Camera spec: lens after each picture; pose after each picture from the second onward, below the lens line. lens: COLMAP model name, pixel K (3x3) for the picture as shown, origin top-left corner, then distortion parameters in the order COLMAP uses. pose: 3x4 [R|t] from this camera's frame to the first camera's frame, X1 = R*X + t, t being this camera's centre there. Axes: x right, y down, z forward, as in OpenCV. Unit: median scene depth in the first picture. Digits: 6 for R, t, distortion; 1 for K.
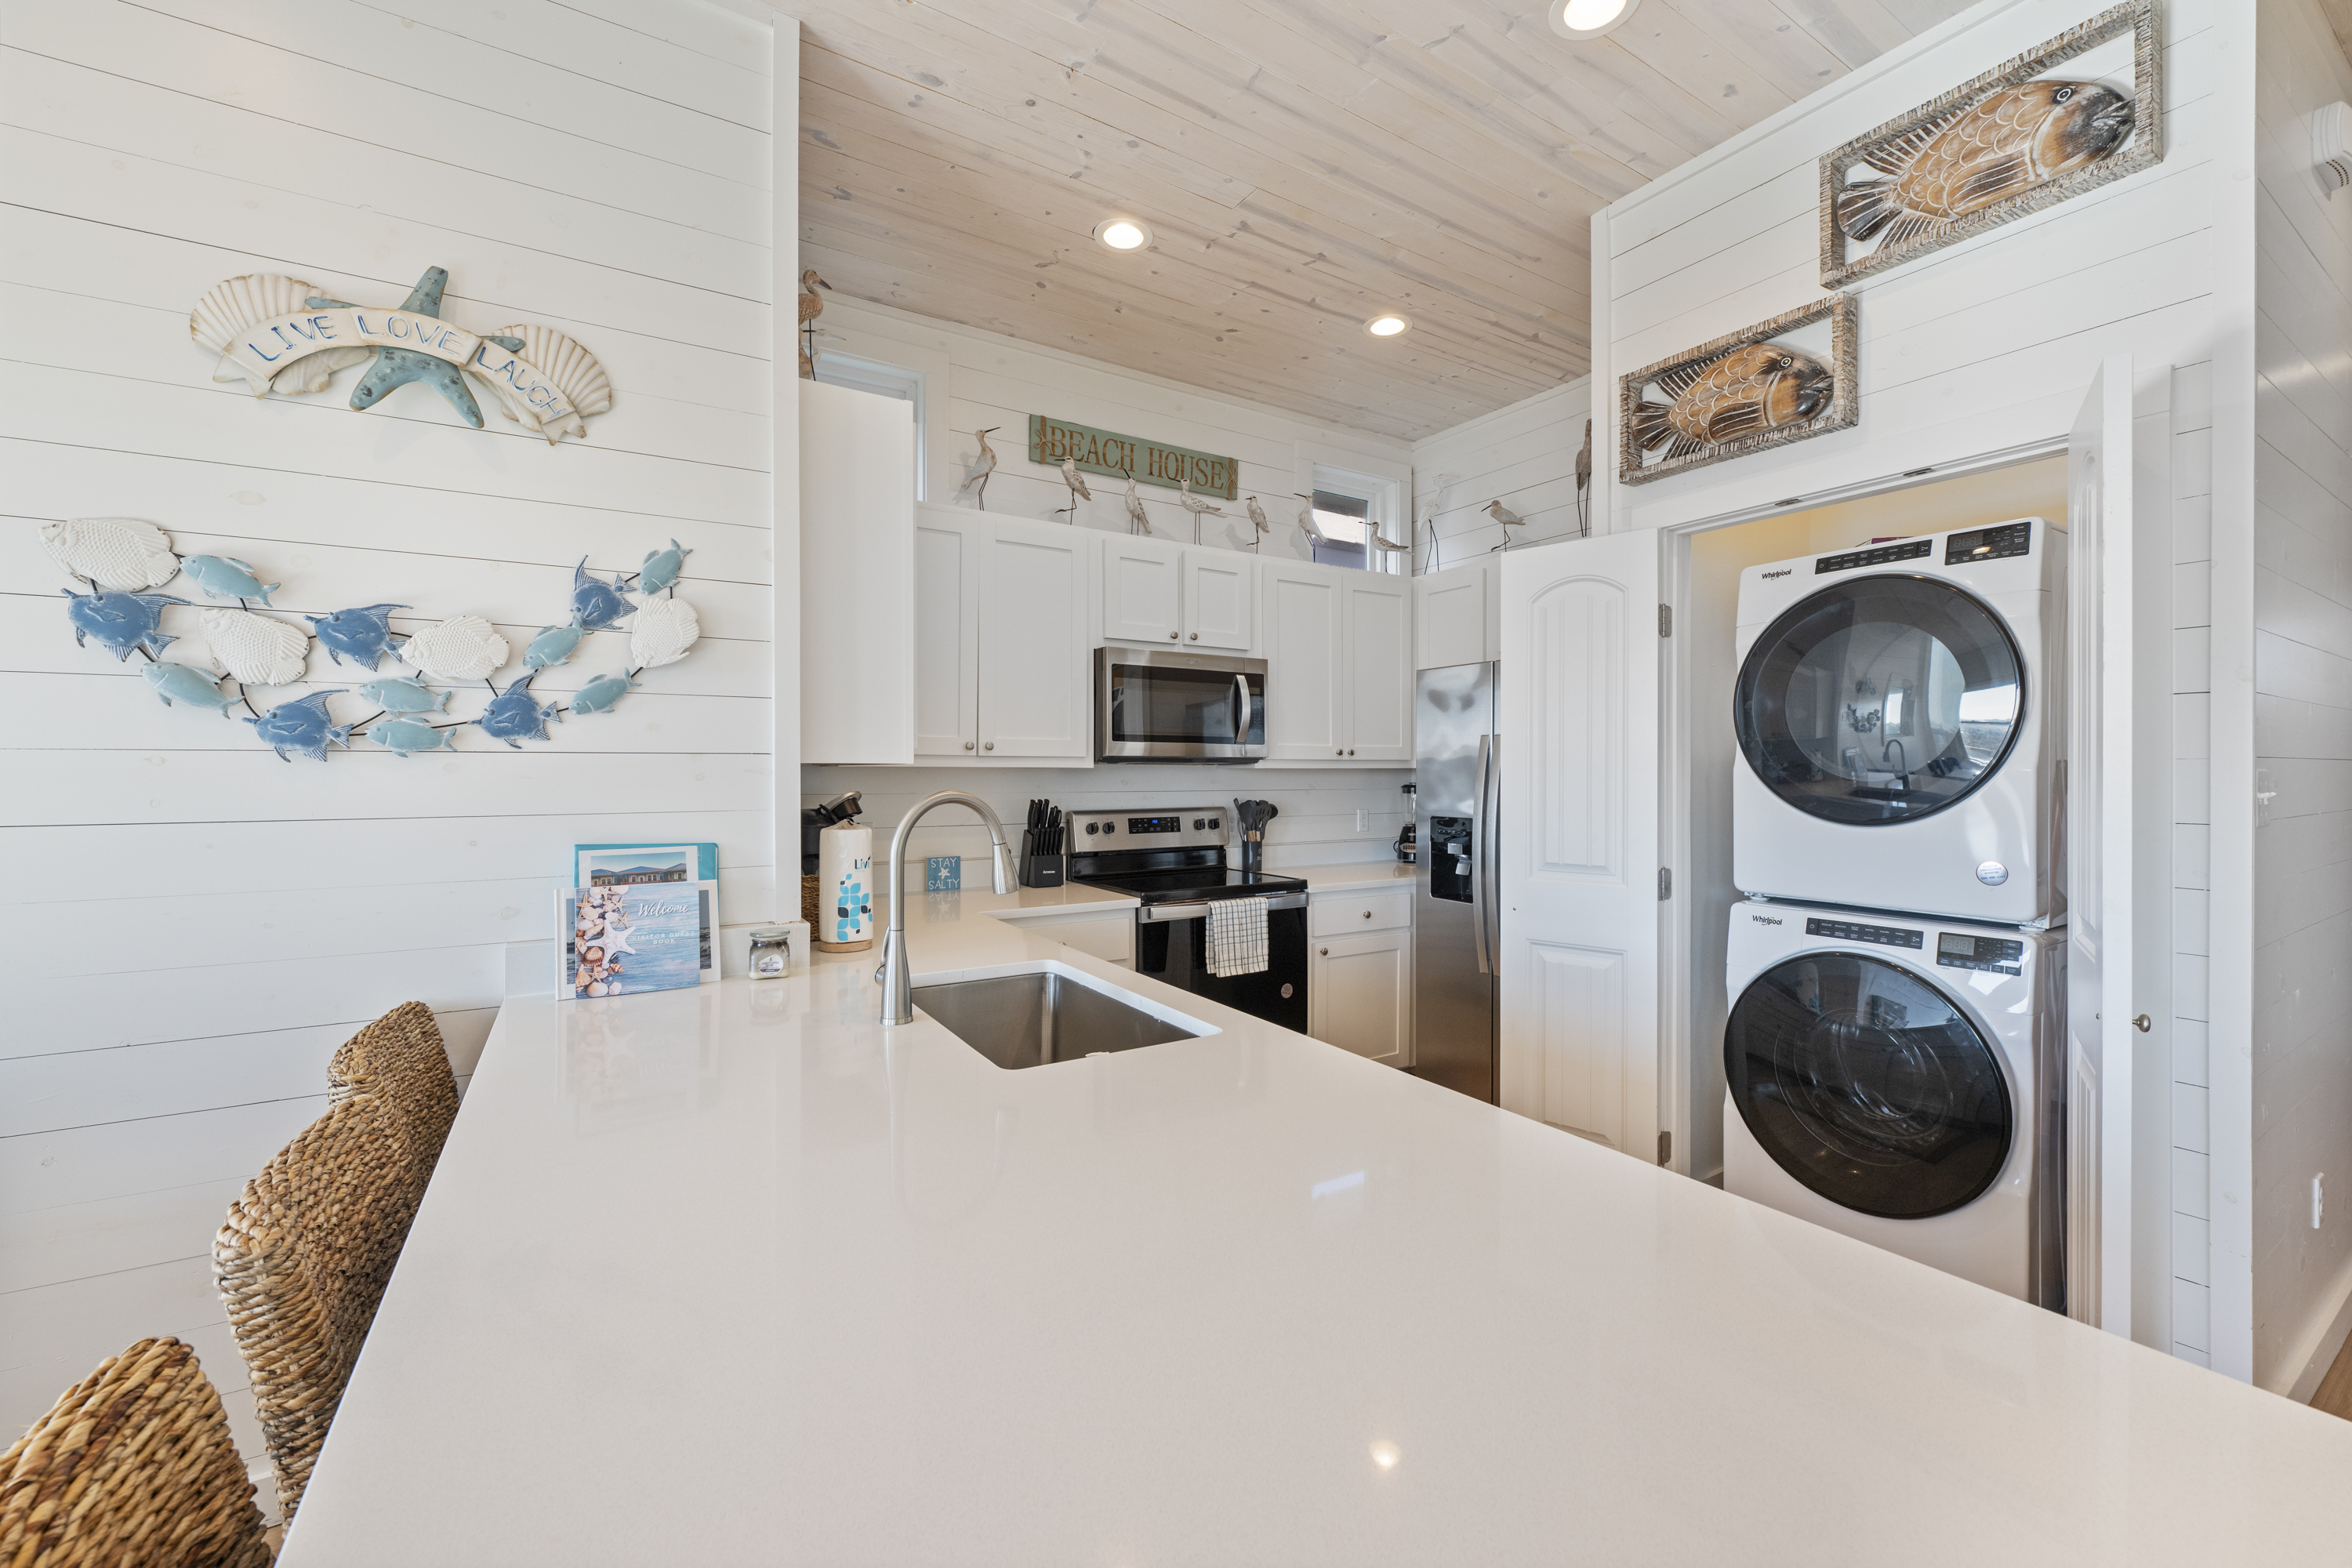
lens RADIAL K [[940.6, 0, 1175.8], [0, 940.6, 776.6], [0, 0, 1]] dist [0.000021, -0.000271]
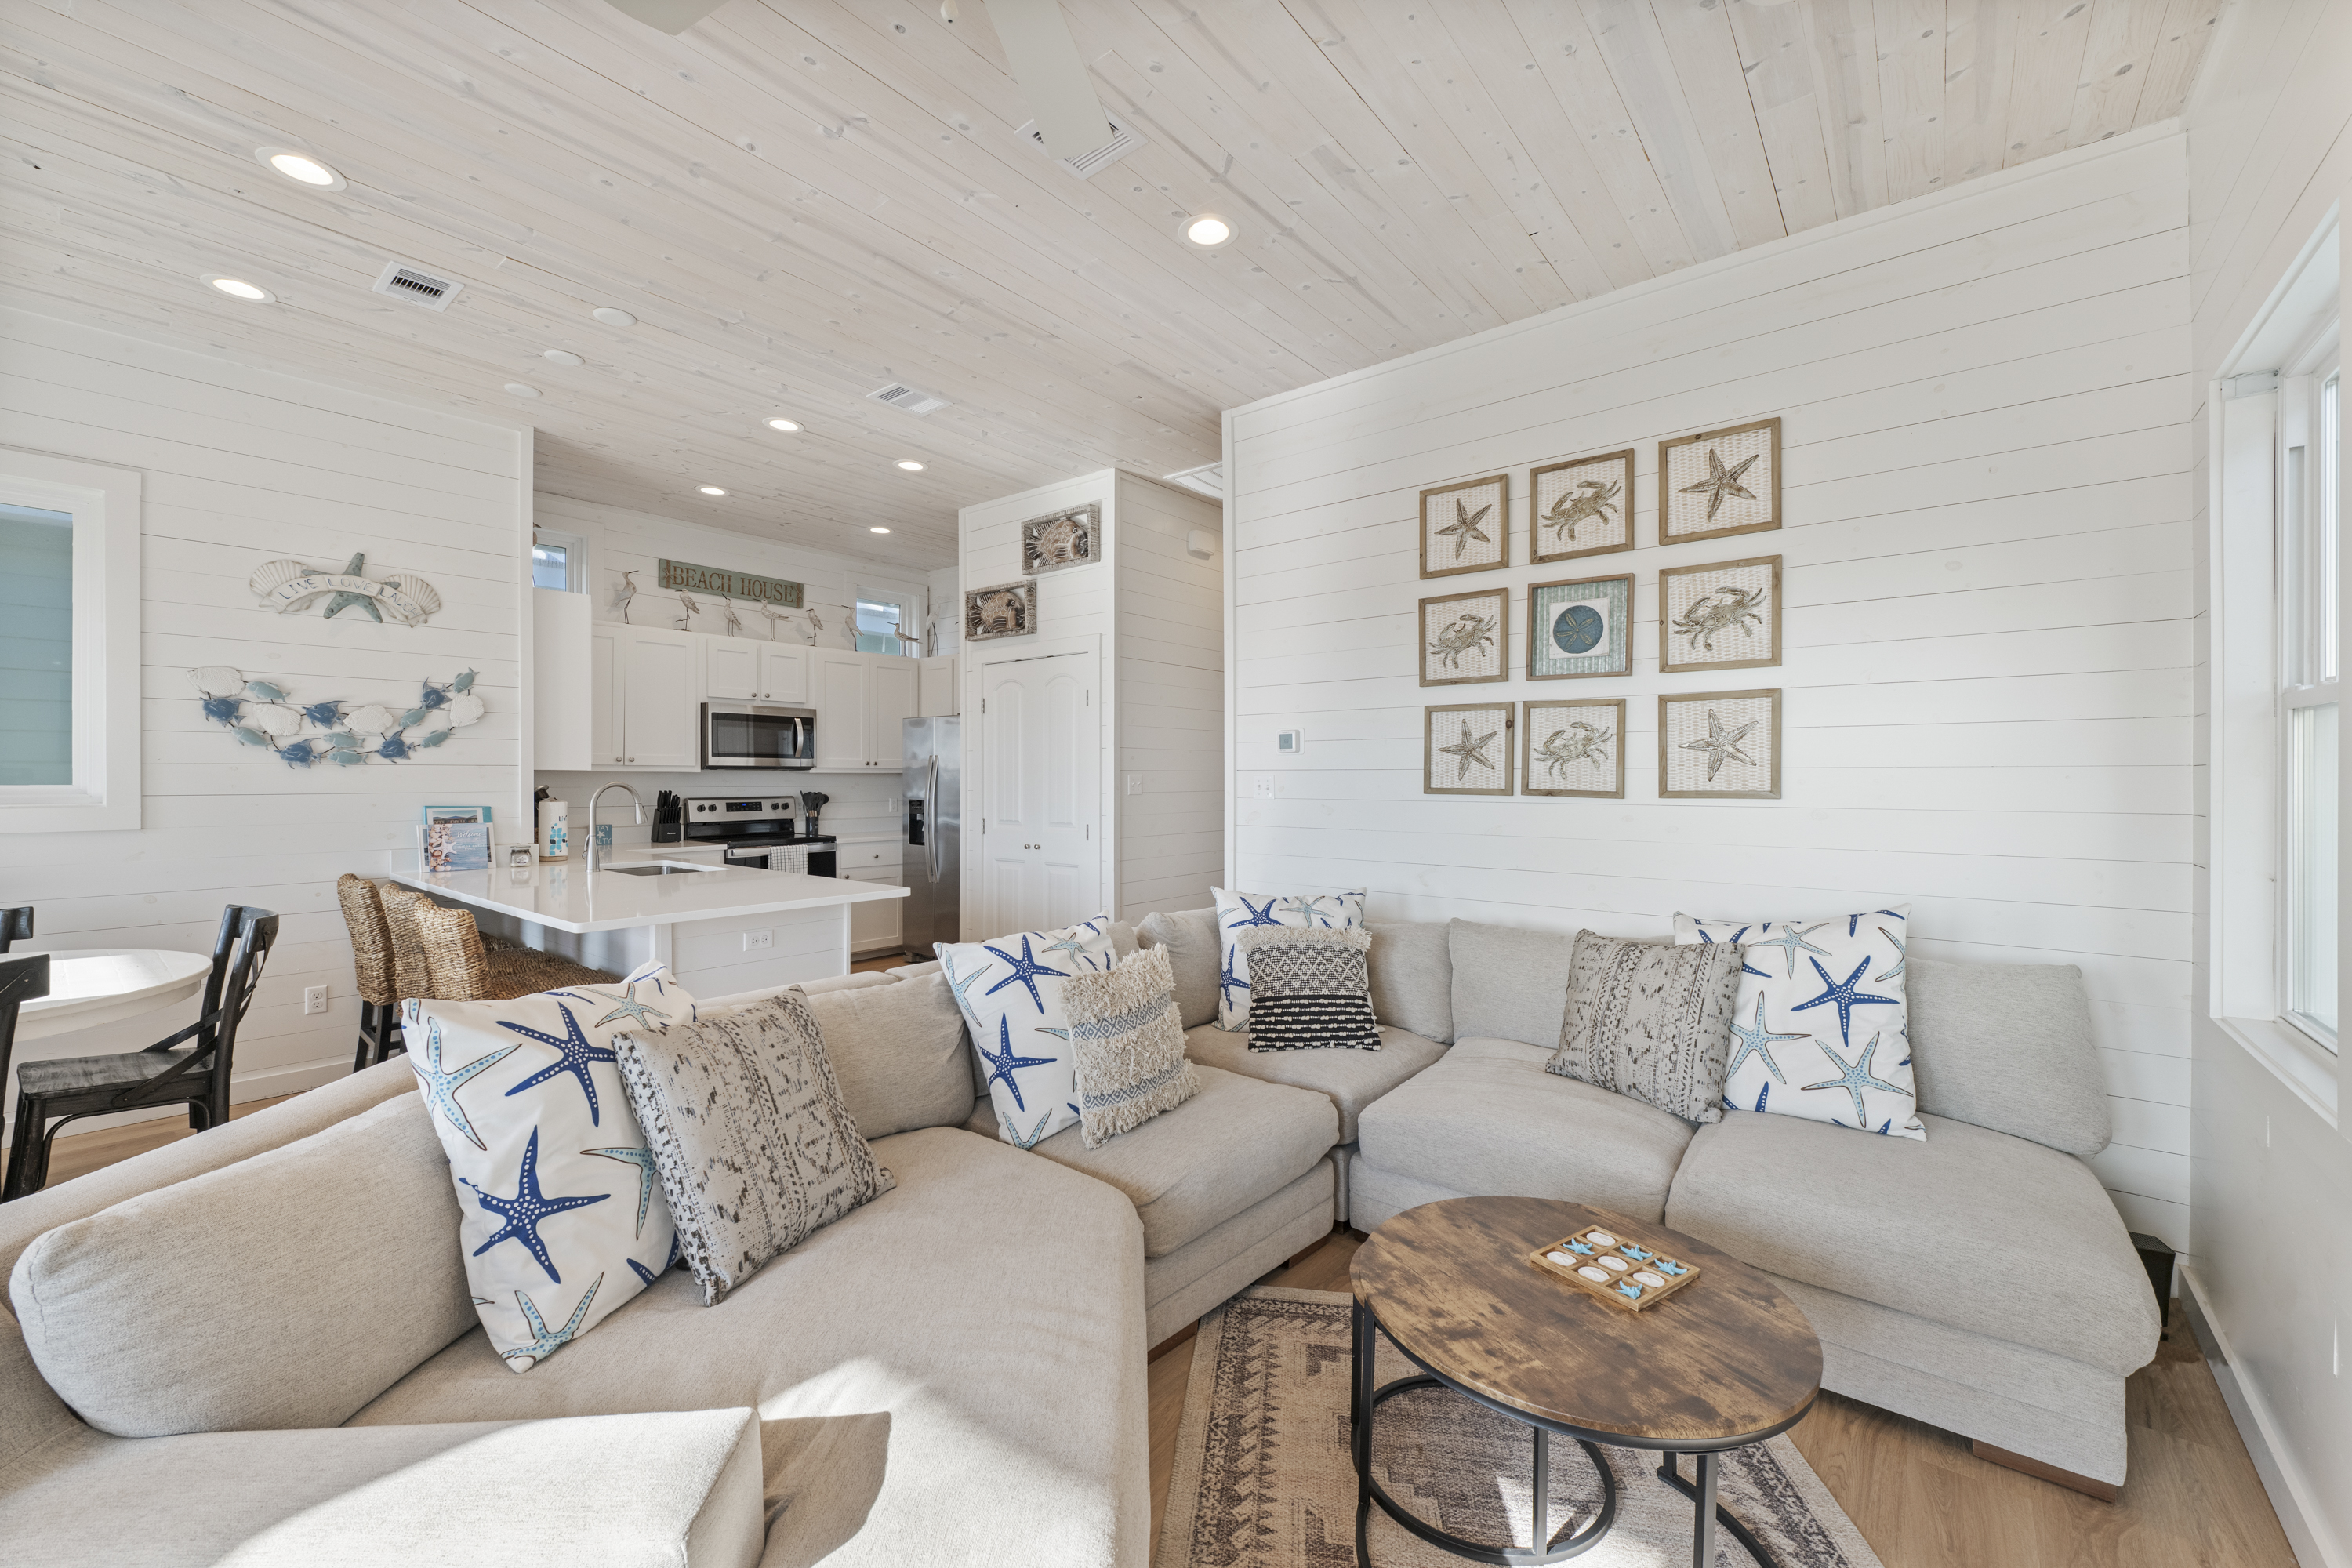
lens RADIAL K [[960.5, 0, 1189.7], [0, 960.5, 780.6], [0, 0, 1]] dist [-0.000114, -0.000369]
pose [[0.944249, -0.000692, 0.329231, 0.200932], [0.001073, 0.999999, -0.000975, 0.009725], [-0.329229, 0.001274, 0.944249, -1.067387]]
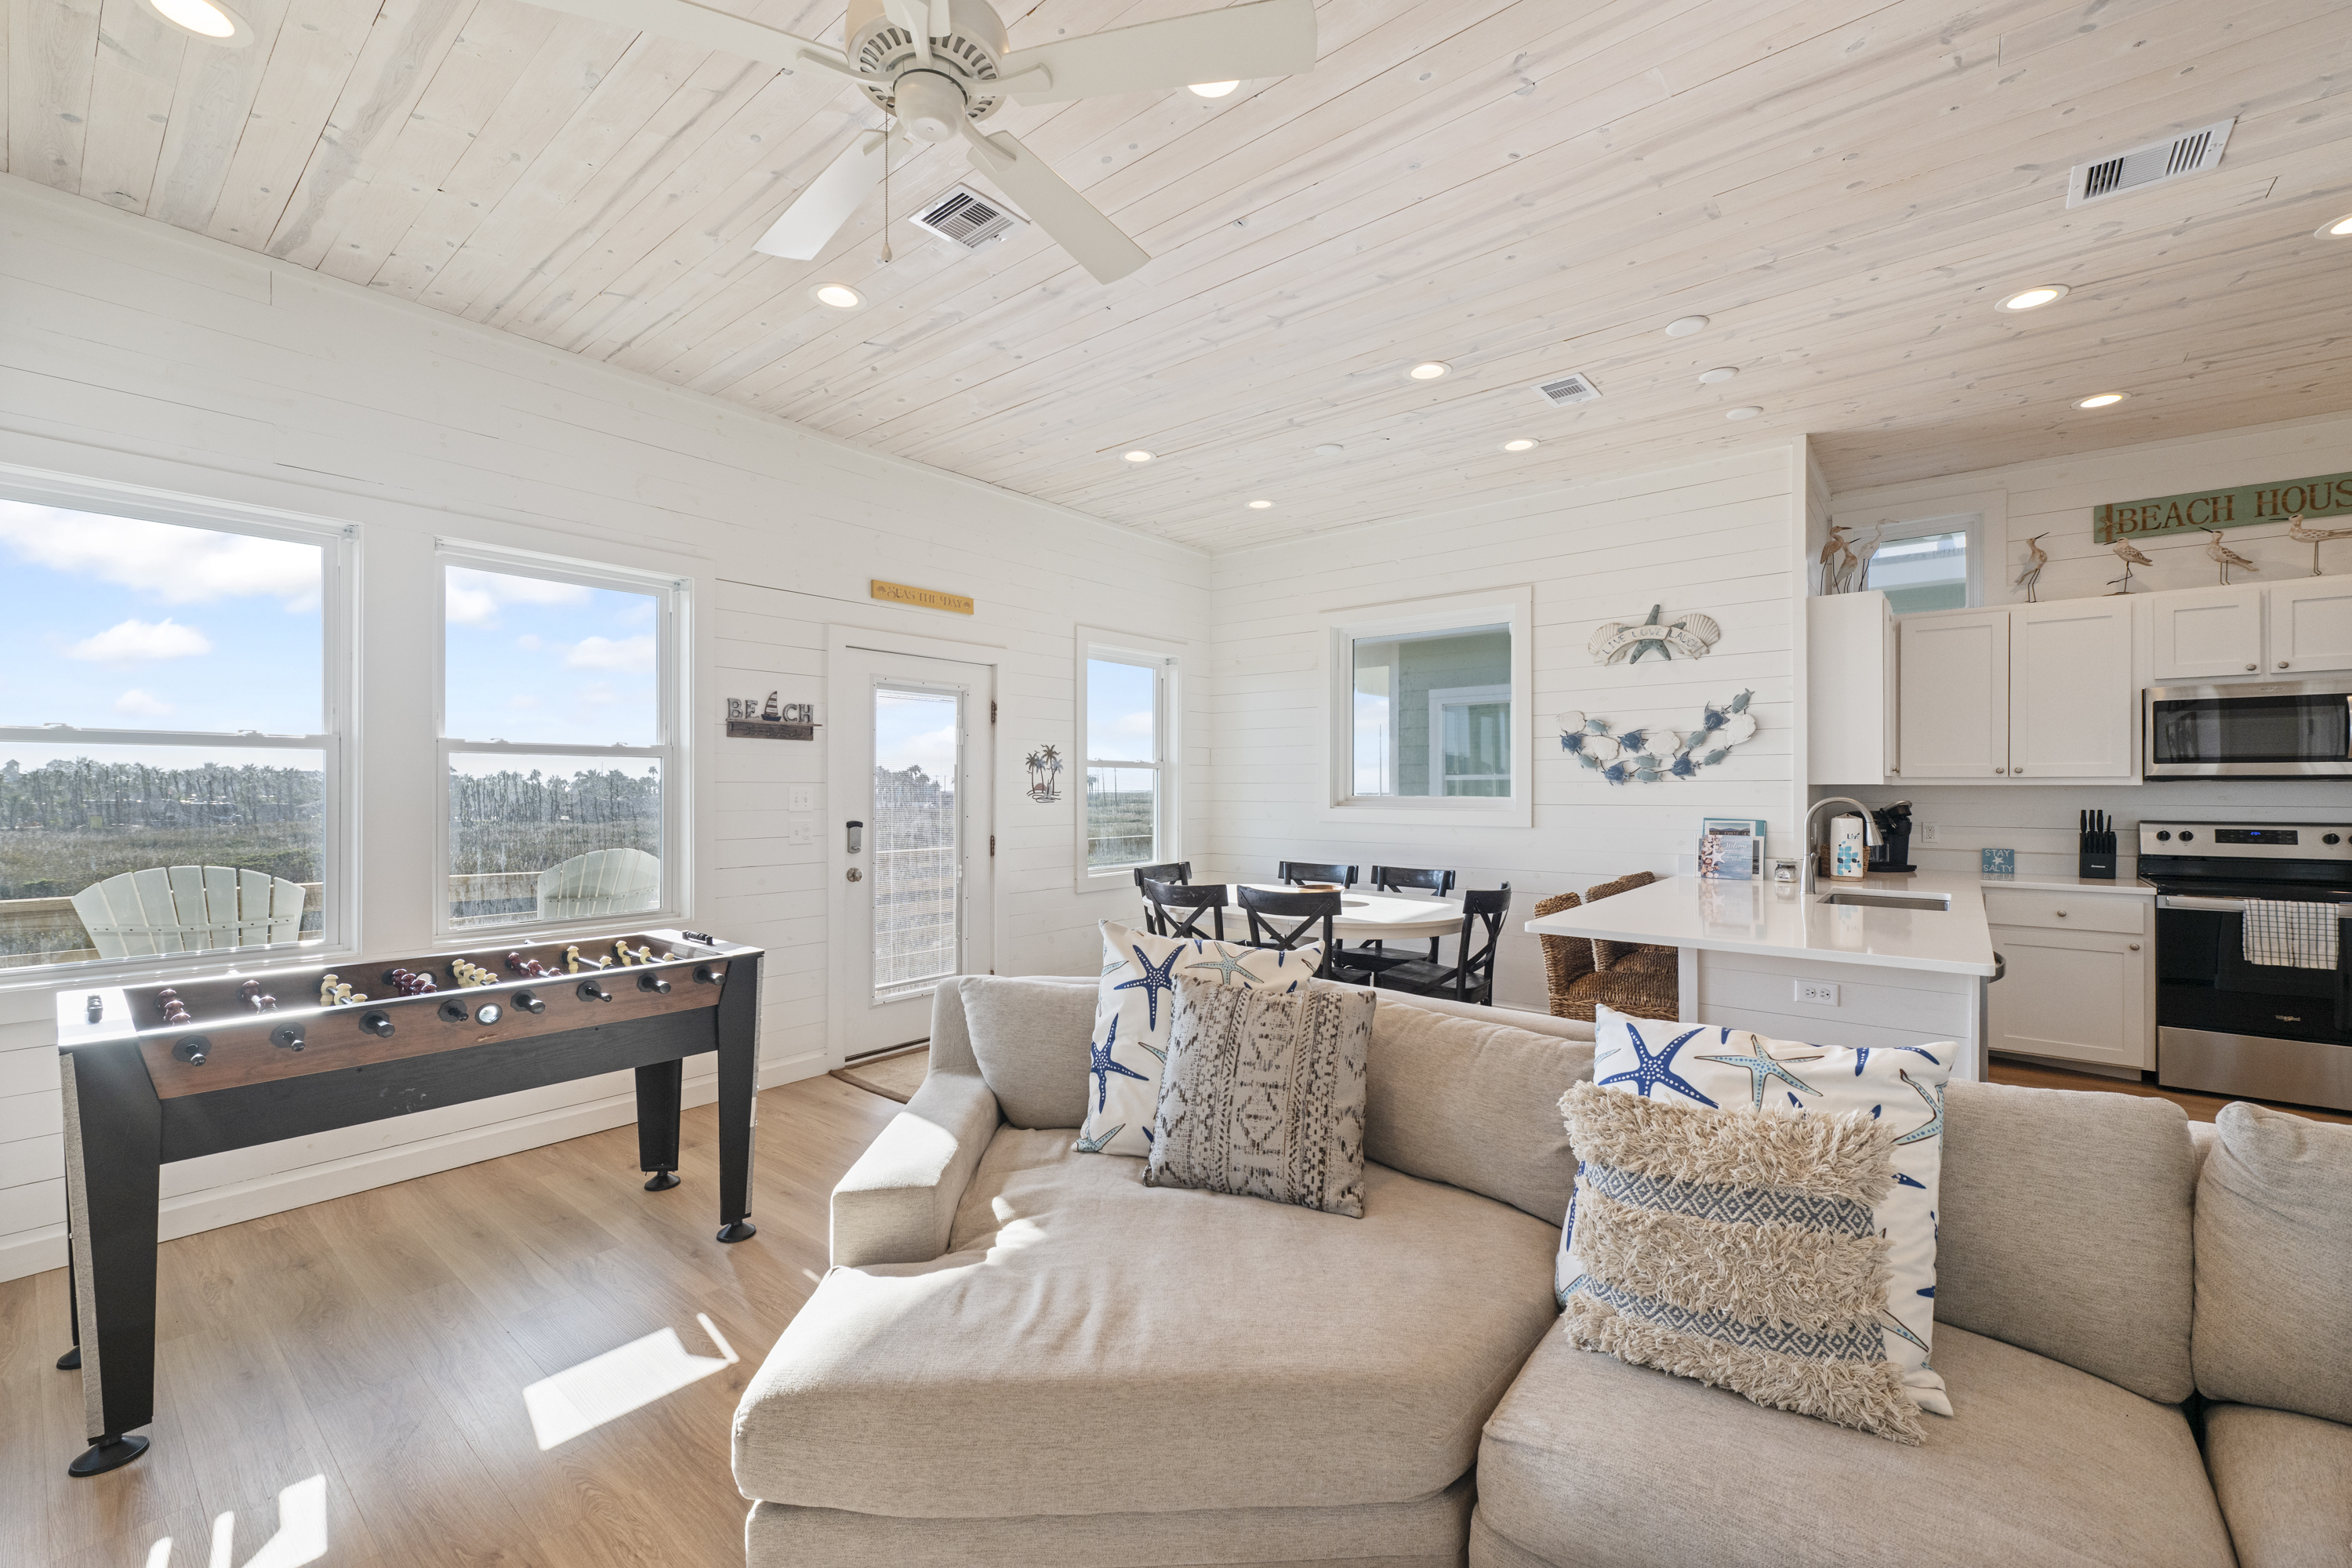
lens RADIAL K [[936.3, 0, 1156.7], [0, 936.3, 786.1], [0, 0, 1]] dist [-0.001043, -0.000546]
pose [[0.300317, -0.004827, -0.953827, 0.785761], [-0.004510, 0.999969, -0.006481, 0.006608], [0.953829, 0.006248, 0.300286, -0.687957]]
